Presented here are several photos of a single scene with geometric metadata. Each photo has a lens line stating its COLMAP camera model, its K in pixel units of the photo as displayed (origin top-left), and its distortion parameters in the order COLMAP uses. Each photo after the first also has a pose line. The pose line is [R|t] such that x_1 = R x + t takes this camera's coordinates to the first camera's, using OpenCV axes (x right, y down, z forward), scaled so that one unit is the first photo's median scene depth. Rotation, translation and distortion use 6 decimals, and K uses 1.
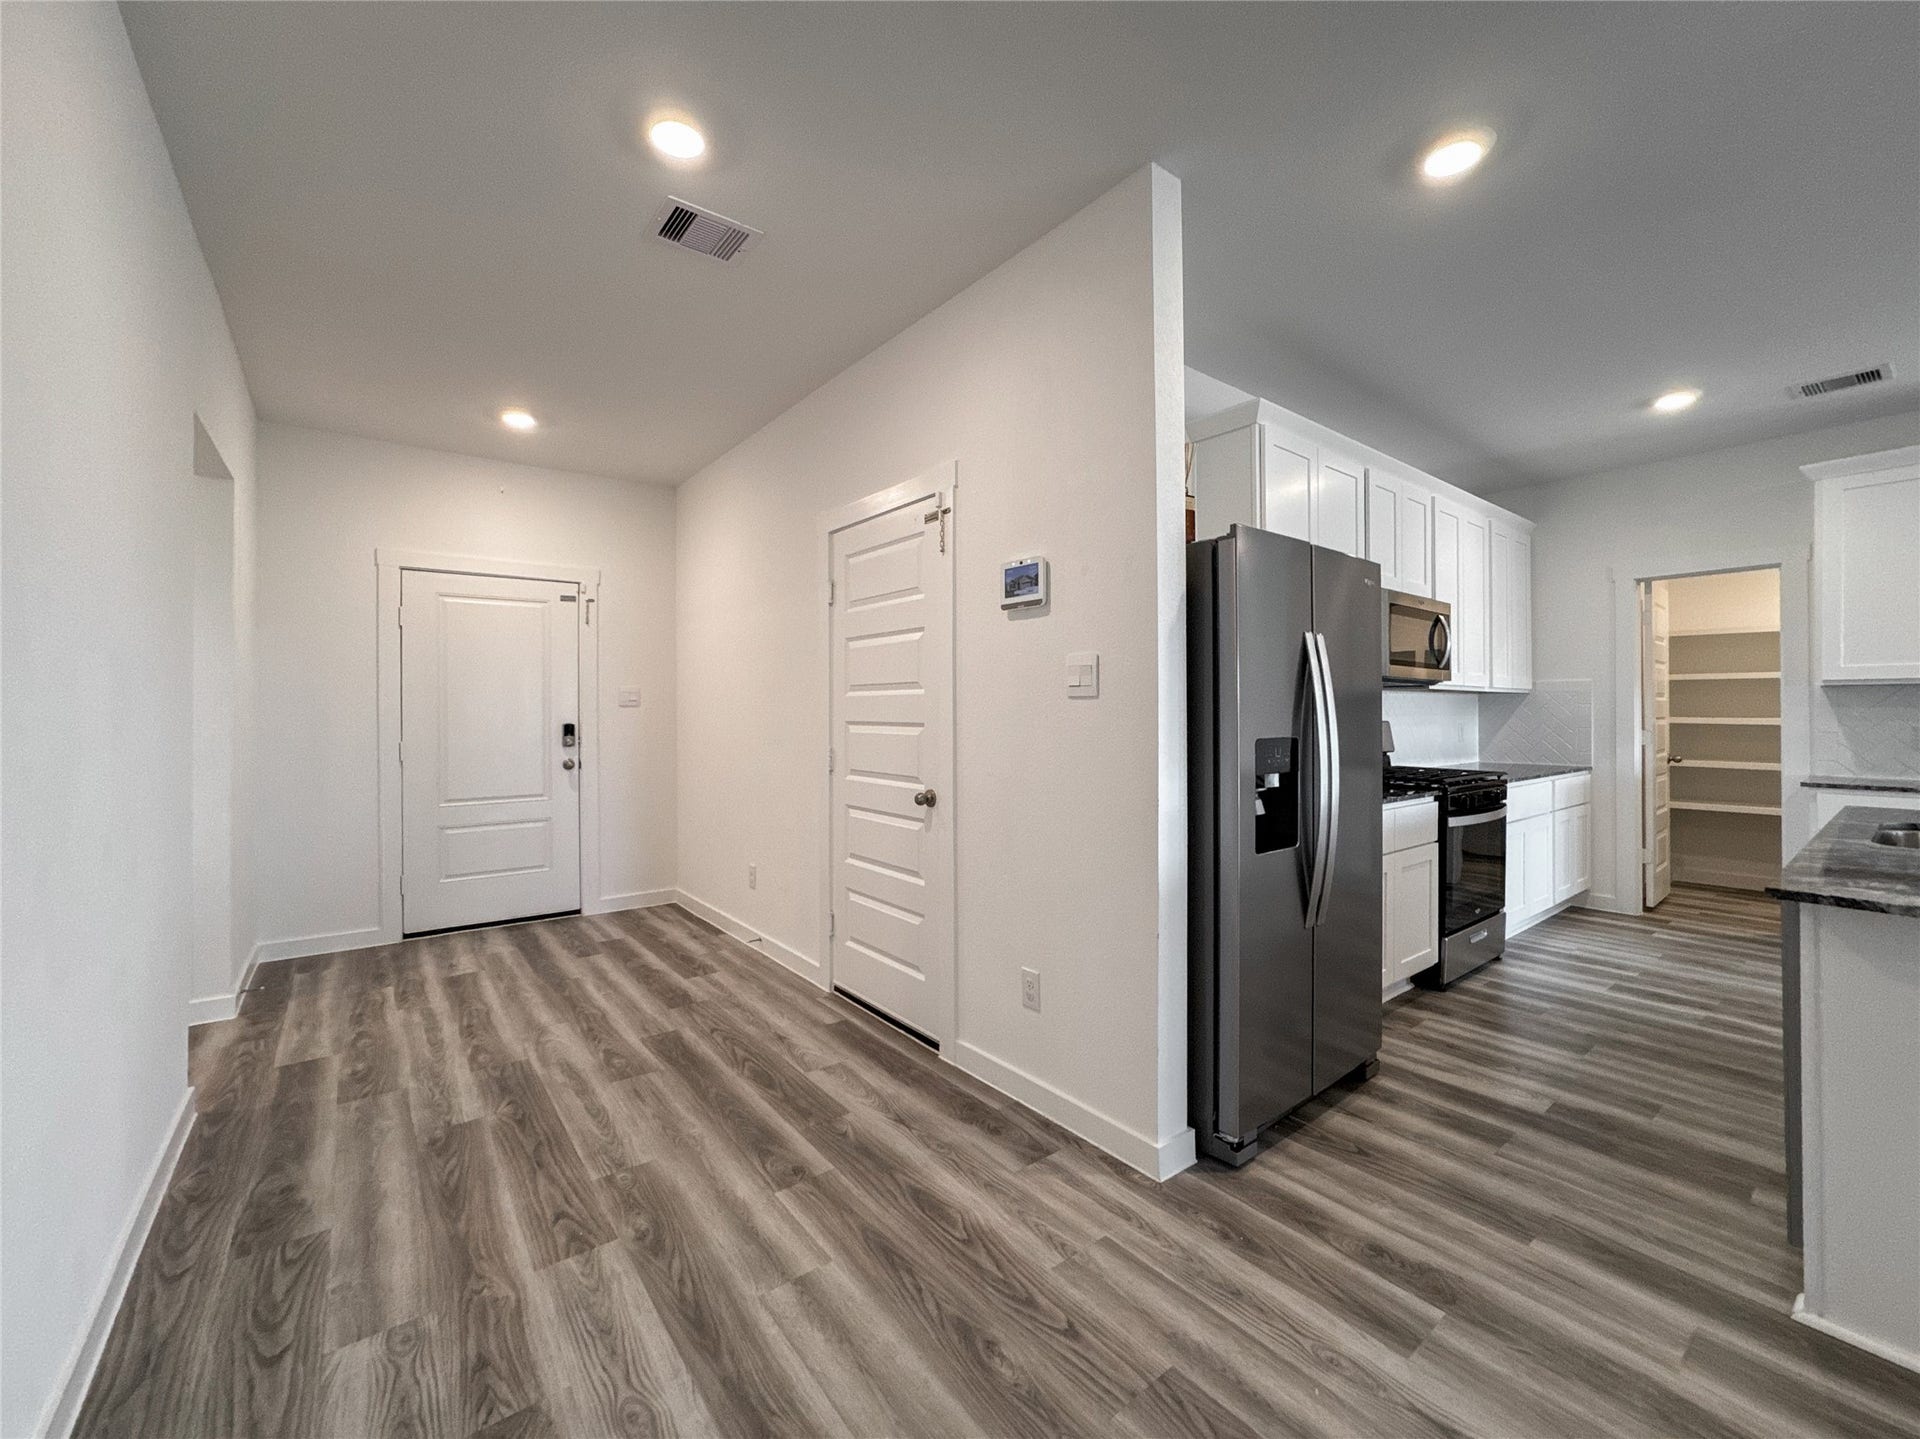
lens RADIAL K [[783.4, 0, 970.5], [0, 783.4, 710.9], [0, 0, 1]] dist [-0.010826, 0.005868]
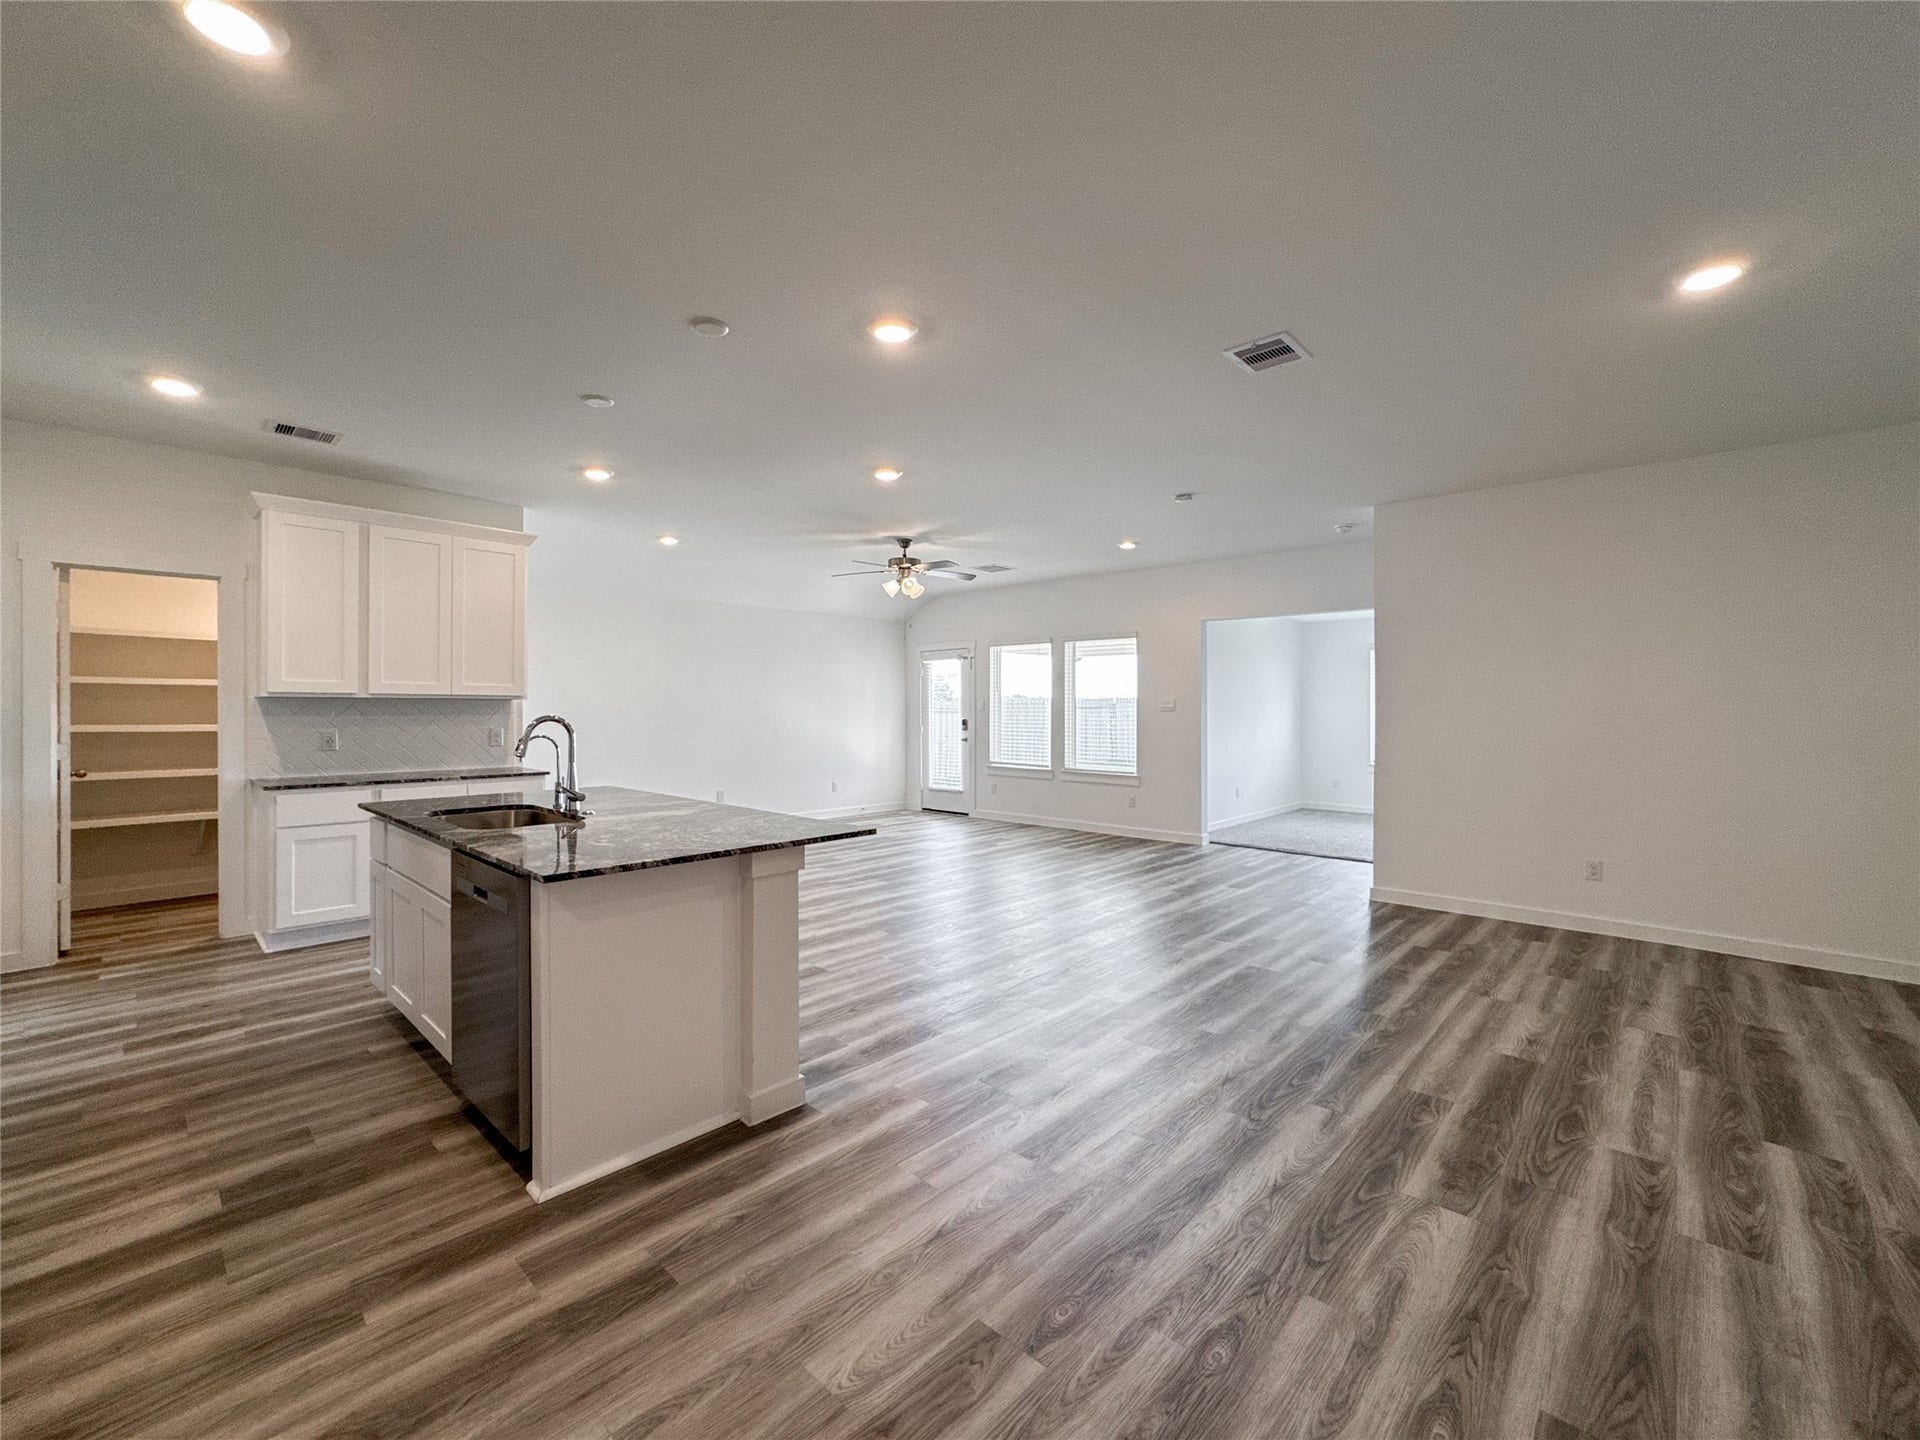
lens RADIAL K [[783.4, 0, 944.8], [0, 783.4, 707.4], [0, 0, 1]] dist [-0.010826, 0.005868]
pose [[-0.135680, 0.000692, 0.990752, -0.162312], [-0.001378, 0.999999, -0.000887, -0.021931], [-0.990752, -0.001485, -0.135679, 0.260070]]
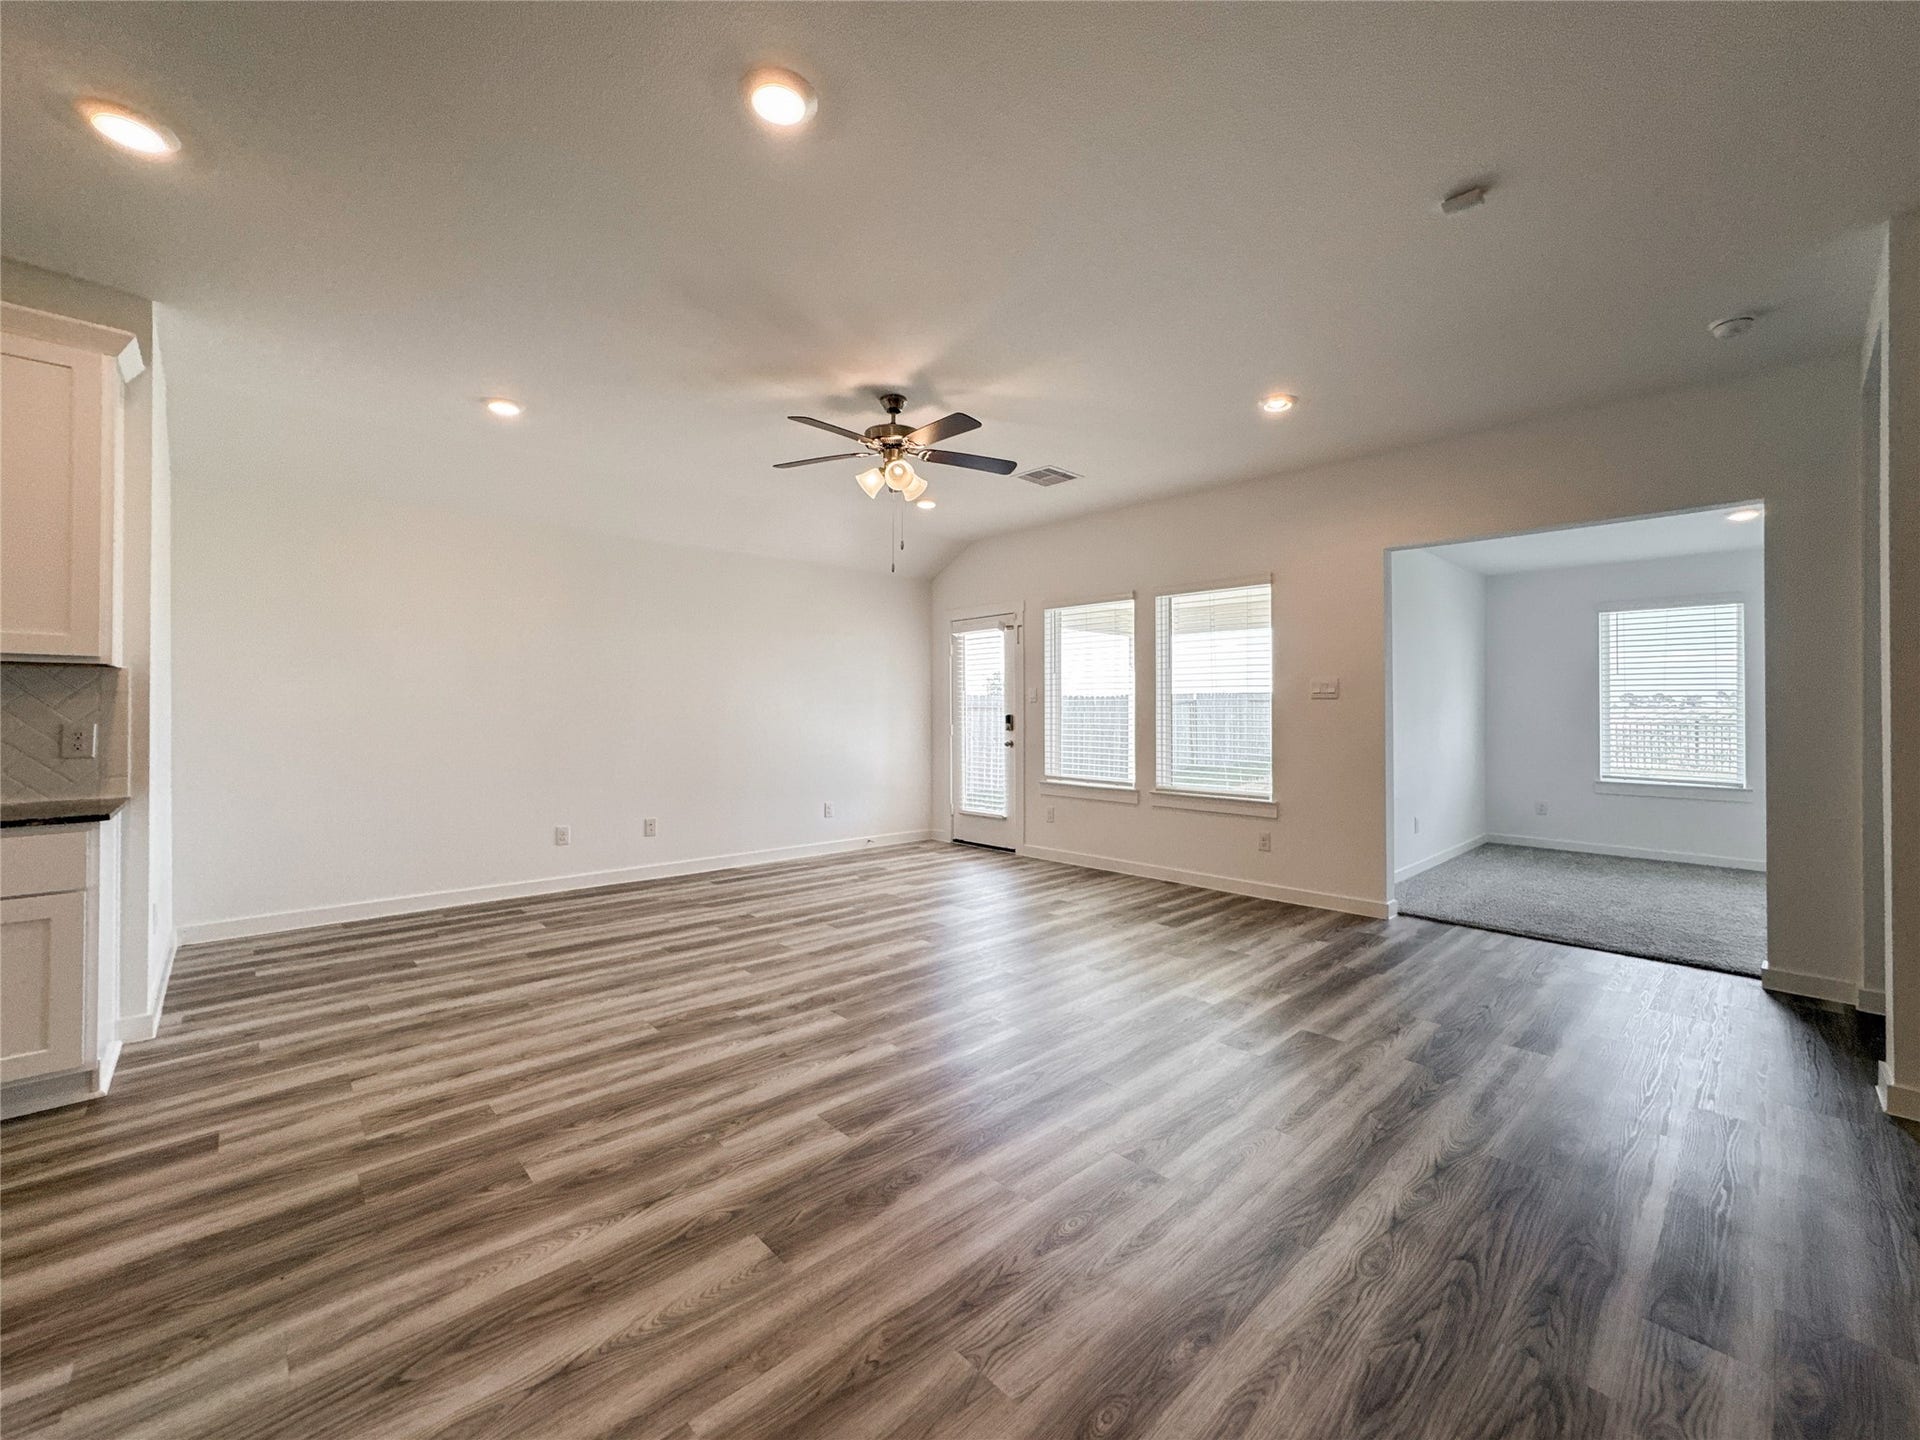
lens RADIAL K [[783.4, 0, 990.9], [0, 783.4, 705.4], [0, 0, 1]] dist [-0.010826, 0.005868]
pose [[-0.116550, 0.003877, 0.993177, 0.716718], [-0.003632, 0.999984, -0.004330, 0.003253], [-0.993178, -0.004112, -0.116534, 0.073420]]
